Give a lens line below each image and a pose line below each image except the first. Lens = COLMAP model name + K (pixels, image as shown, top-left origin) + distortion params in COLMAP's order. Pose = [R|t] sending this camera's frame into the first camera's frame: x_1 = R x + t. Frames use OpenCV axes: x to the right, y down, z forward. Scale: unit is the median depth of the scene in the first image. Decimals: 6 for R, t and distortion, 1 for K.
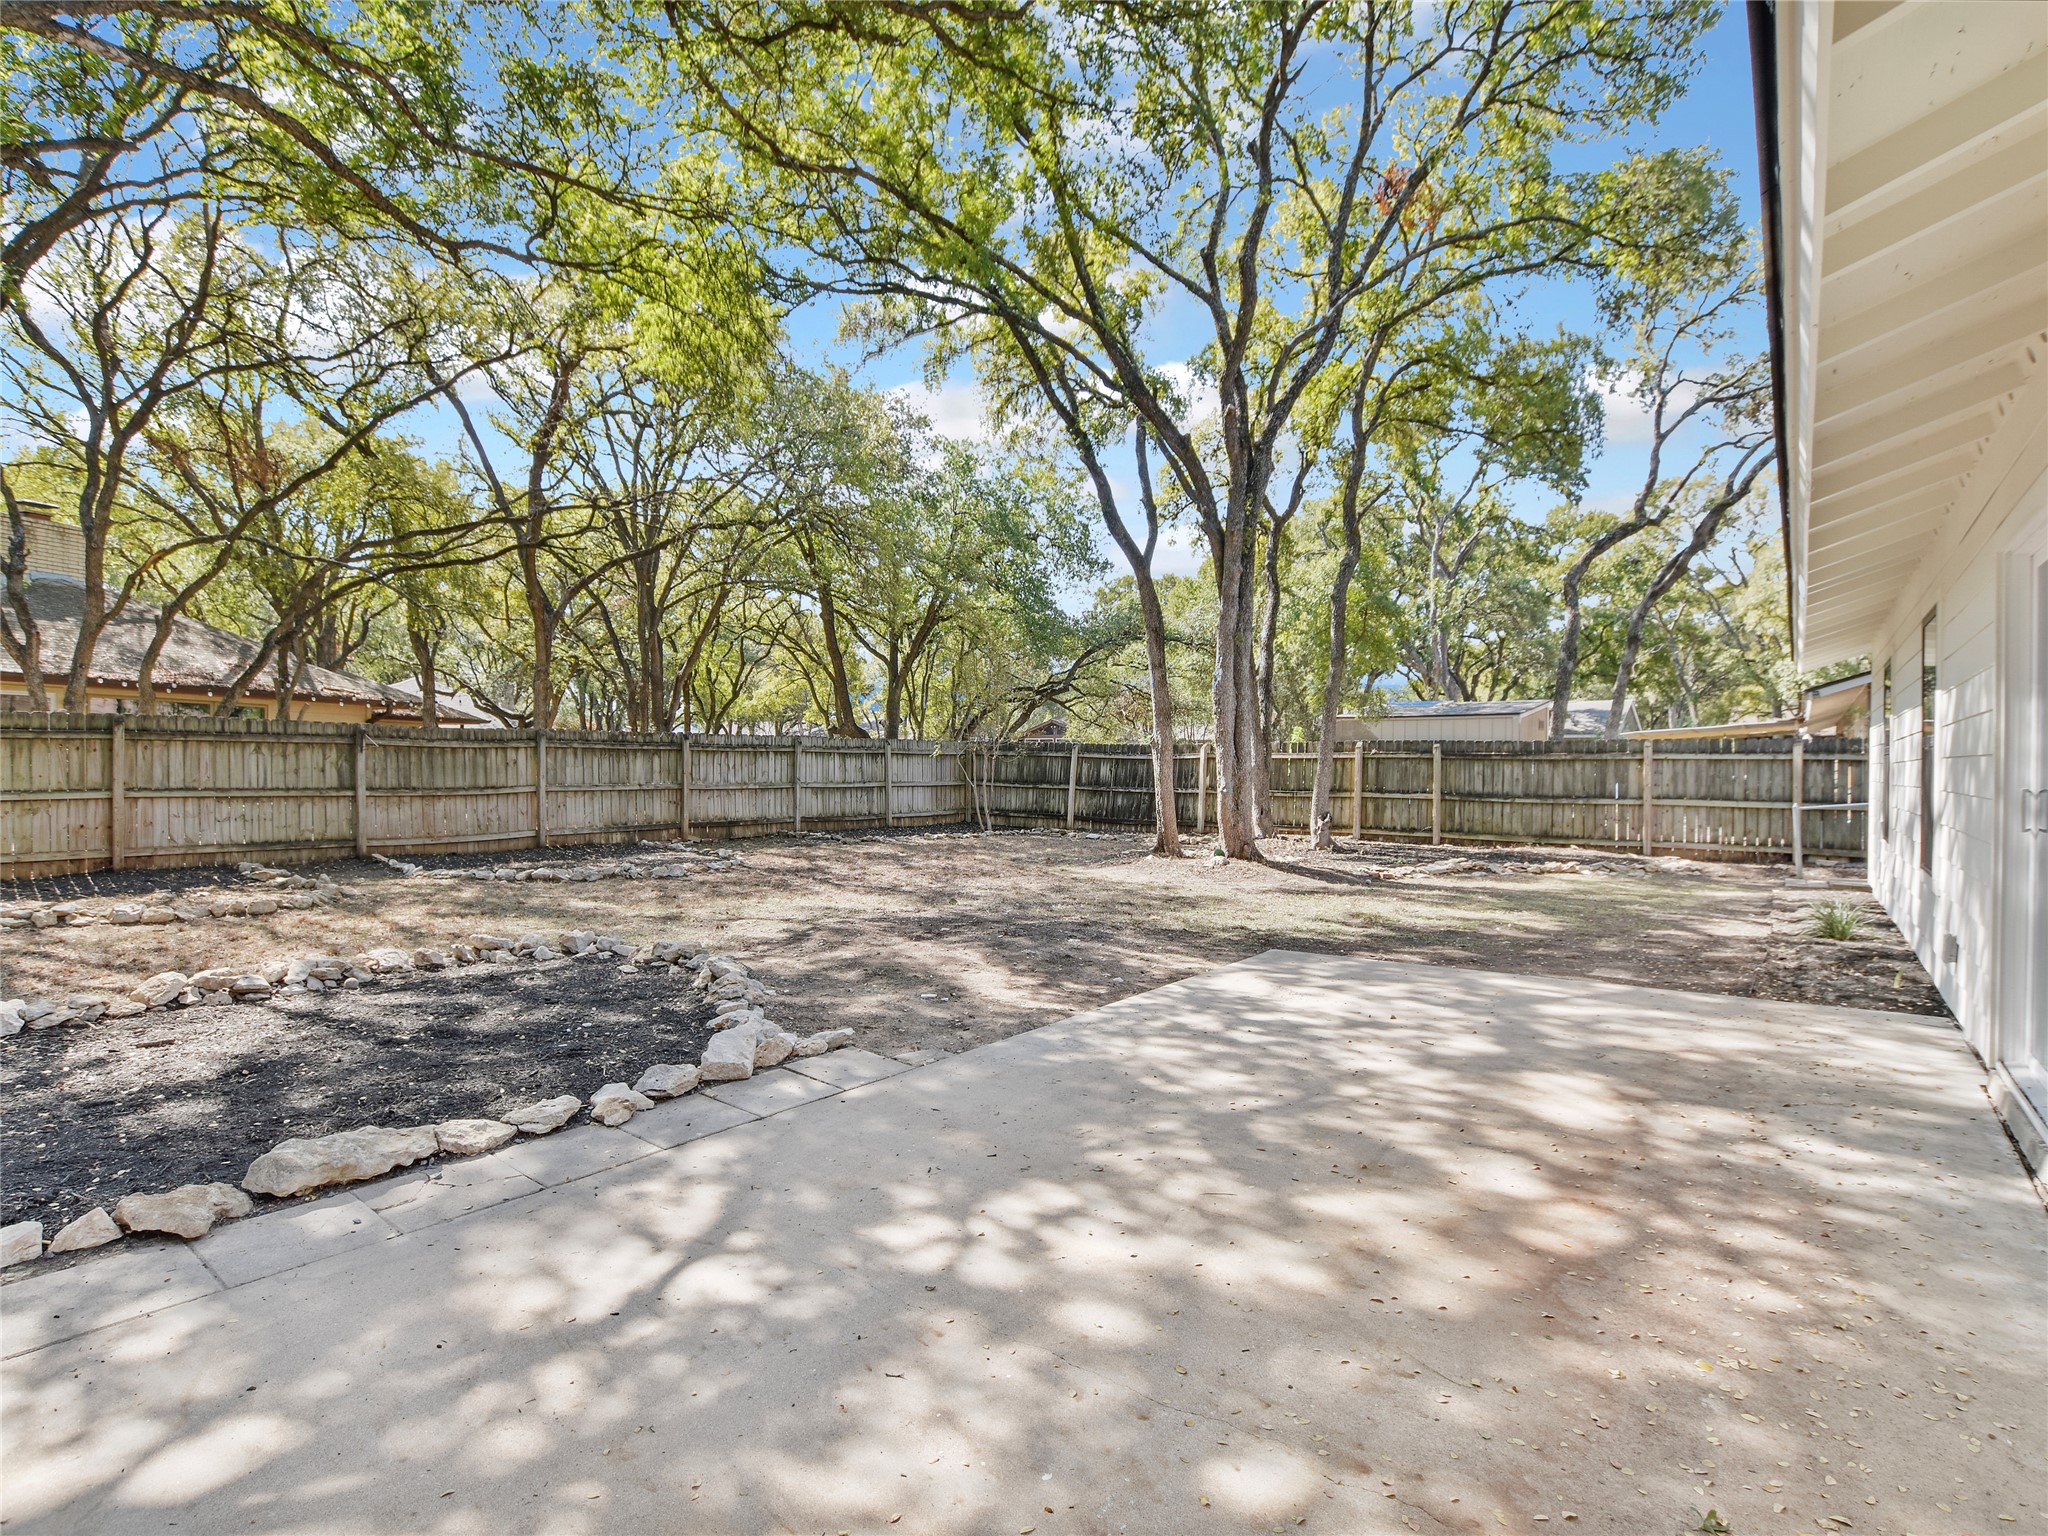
lens RADIAL K [[1013.0, 0, 1028.7], [0, 1013.0, 779.2], [0, 0, 1]] dist [-0.032273, 0.001781]
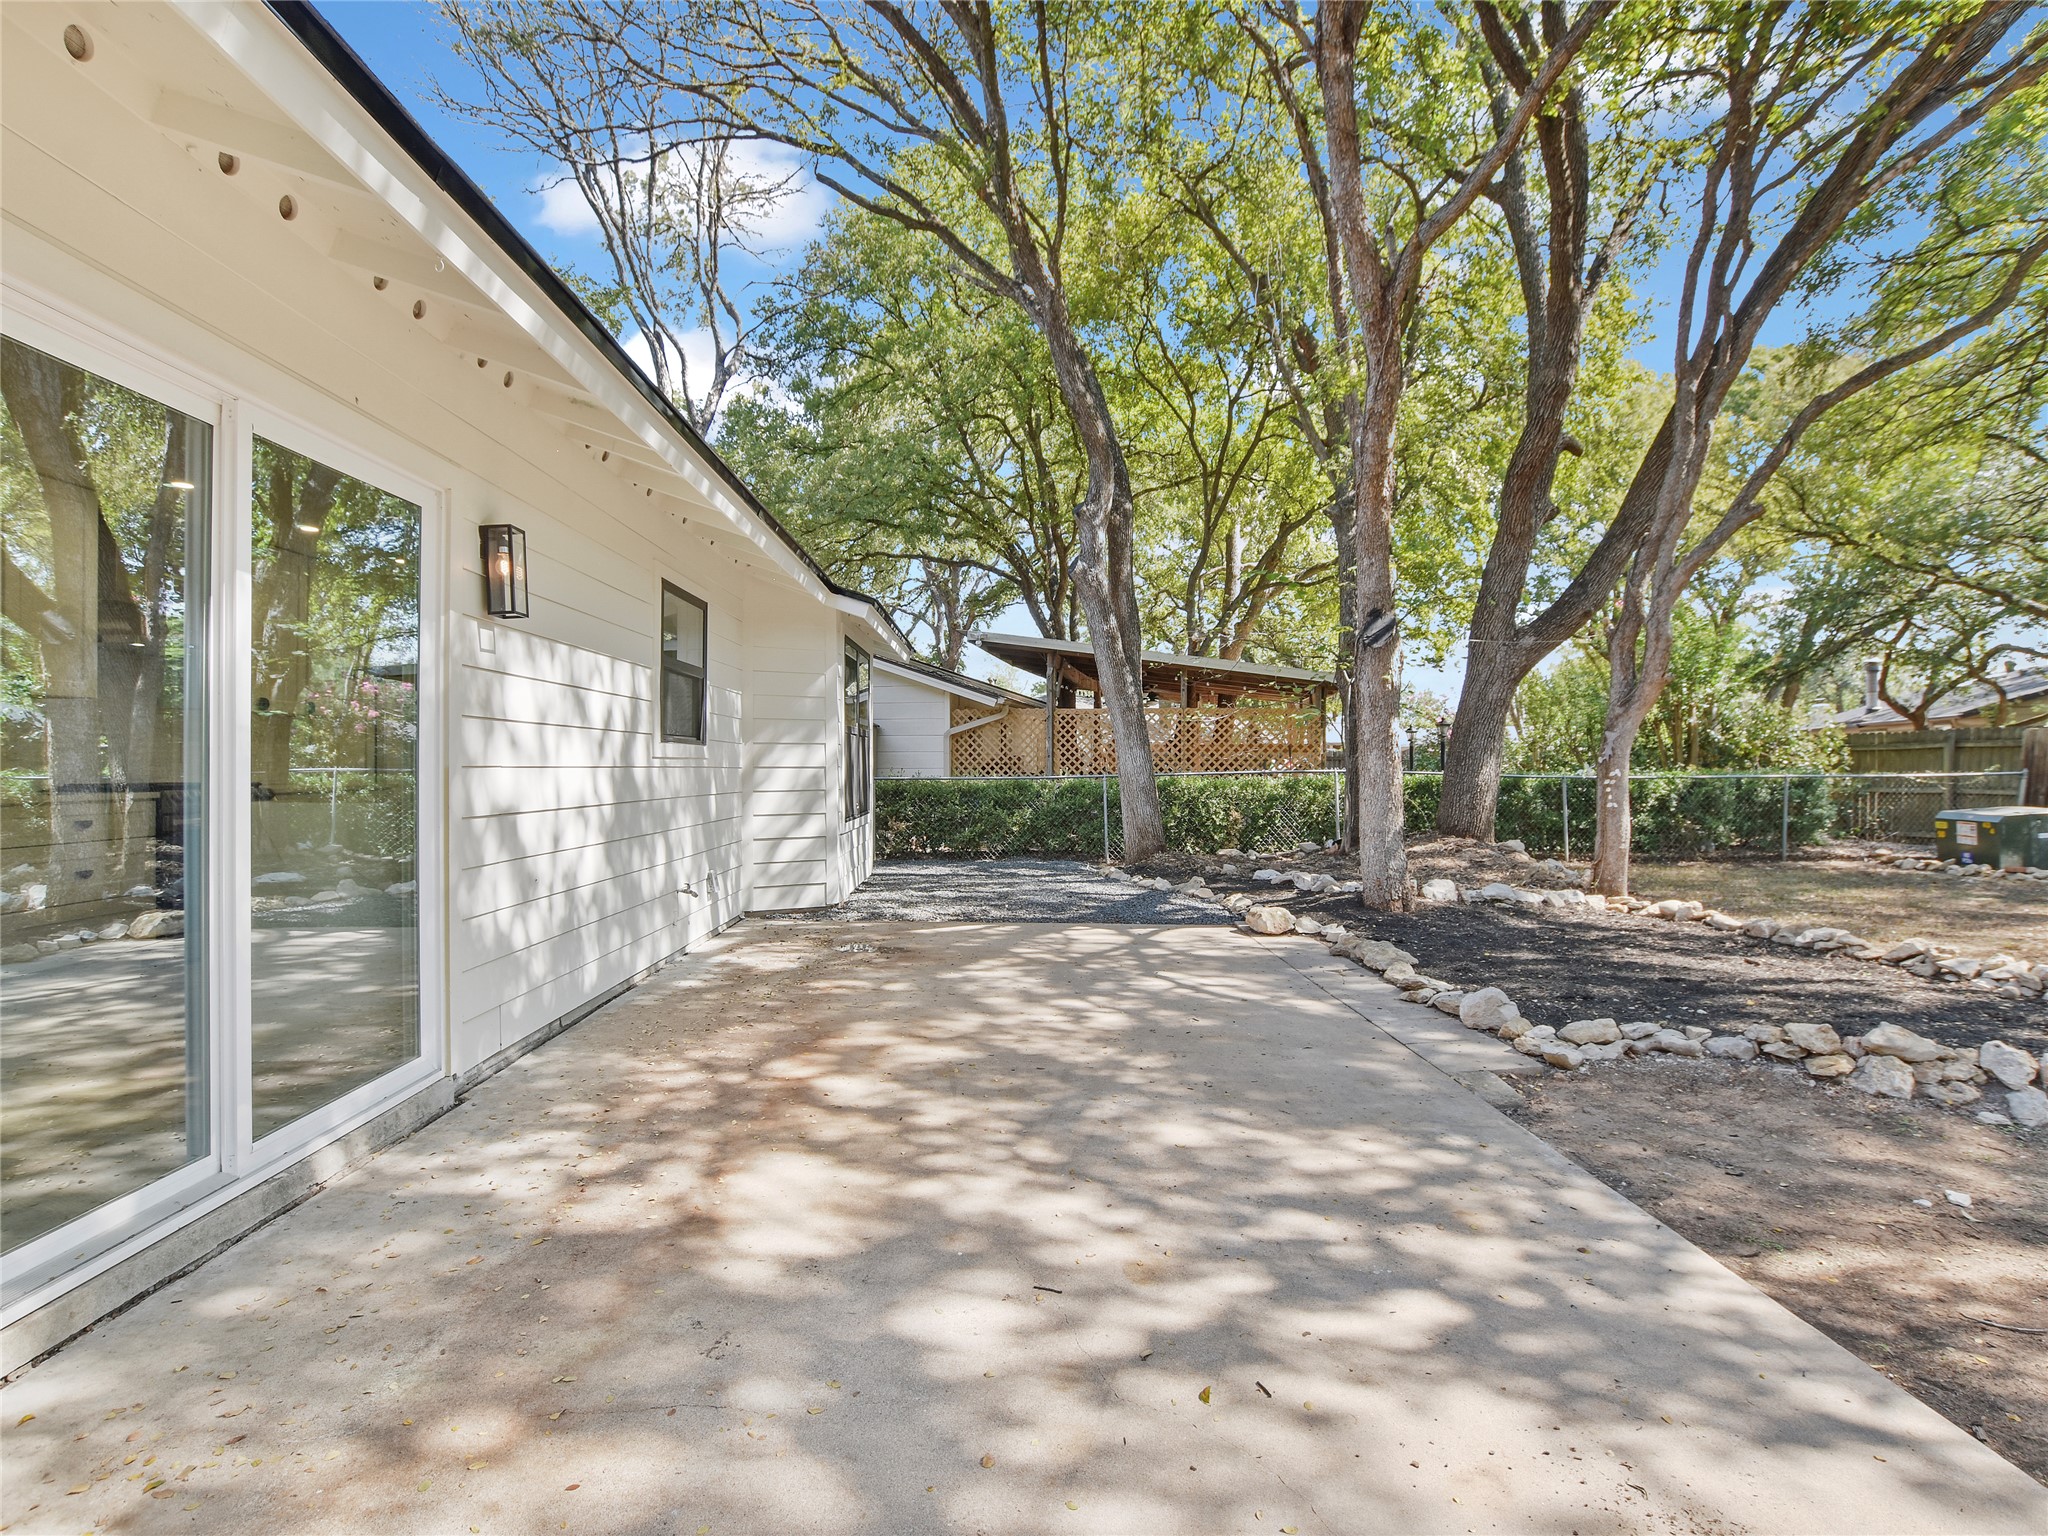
lens RADIAL K [[1013.0, 0, 1022.0], [0, 1013.0, 767.0], [0, 0, 1]] dist [-0.032273, 0.001781]
pose [[-0.783217, 0.000169, -0.621748, 0.812000], [-0.008935, 0.999894, 0.011526, -0.001442], [0.621684, 0.014583, -0.783132, 1.579093]]
